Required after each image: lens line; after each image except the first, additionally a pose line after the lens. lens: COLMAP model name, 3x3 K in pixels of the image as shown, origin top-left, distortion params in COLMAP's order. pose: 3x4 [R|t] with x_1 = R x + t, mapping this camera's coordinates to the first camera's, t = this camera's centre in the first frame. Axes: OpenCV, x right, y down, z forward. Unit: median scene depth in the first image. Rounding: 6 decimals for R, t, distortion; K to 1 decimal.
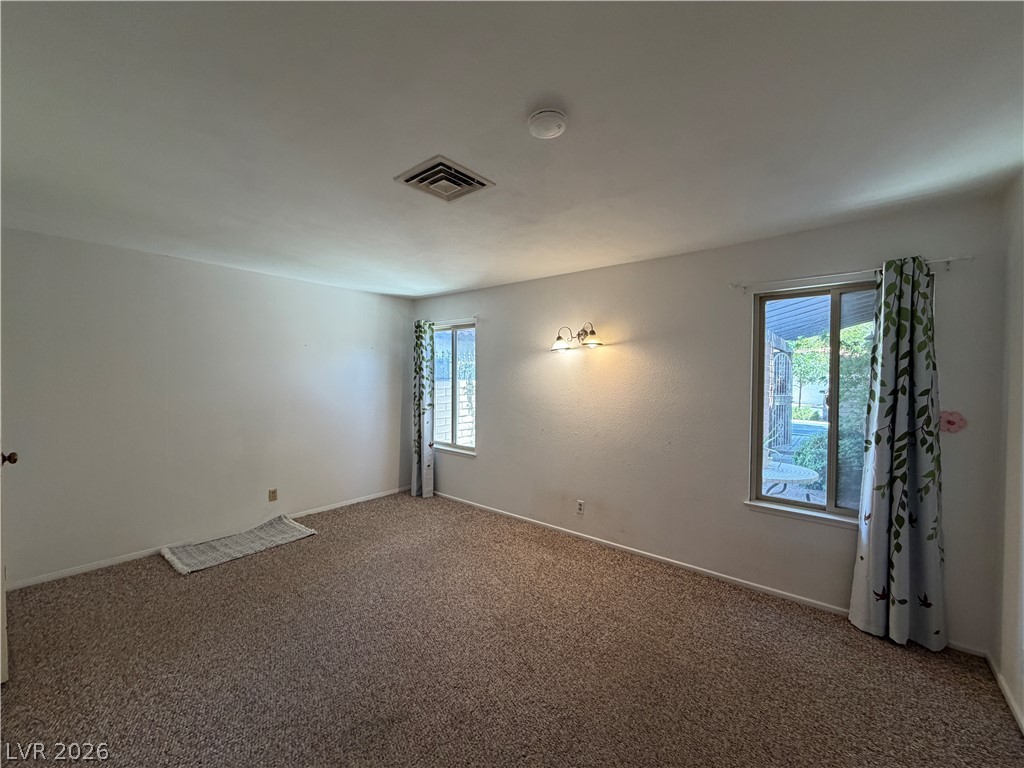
lens RADIAL K [[410.5, 0, 511.2], [0, 410.5, 381.6], [0, 0, 1]] dist [0.001429, -0.000508]
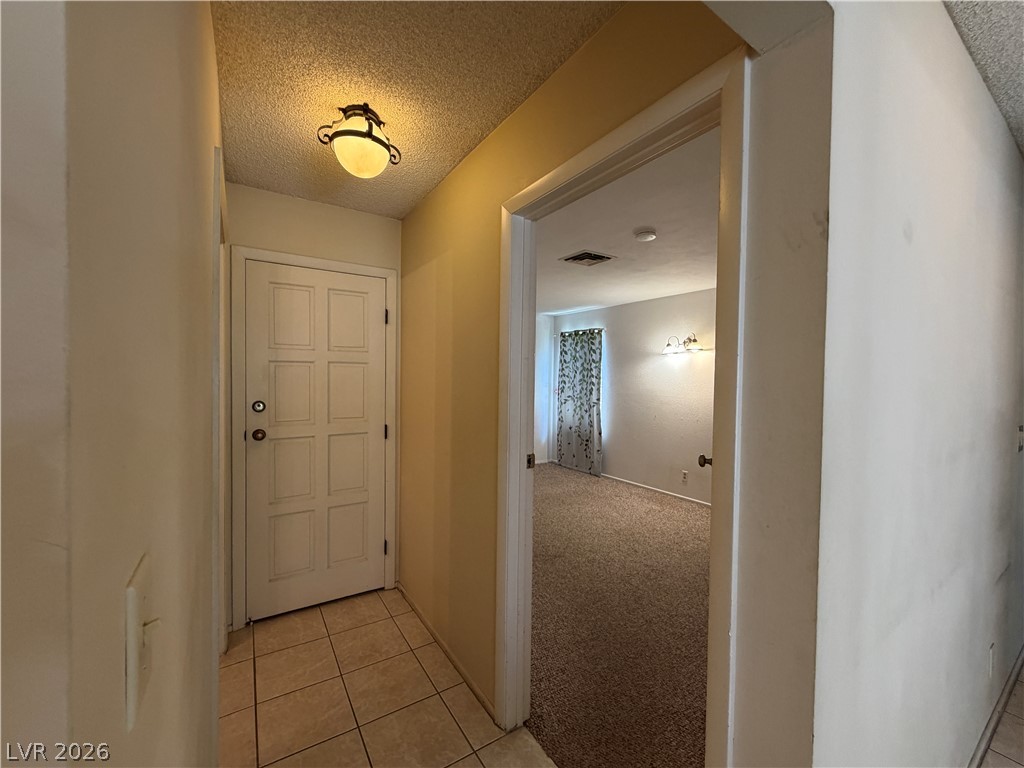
lens RADIAL K [[410.5, 0, 507.0], [0, 410.5, 381.6], [0, 0, 1]] dist [0.001429, -0.000508]
pose [[0.952069, 0.012626, -0.305622, 0.030019], [-0.014310, 0.999892, -0.003272, 0.024108], [0.305548, 0.007489, 0.952147, -0.429946]]
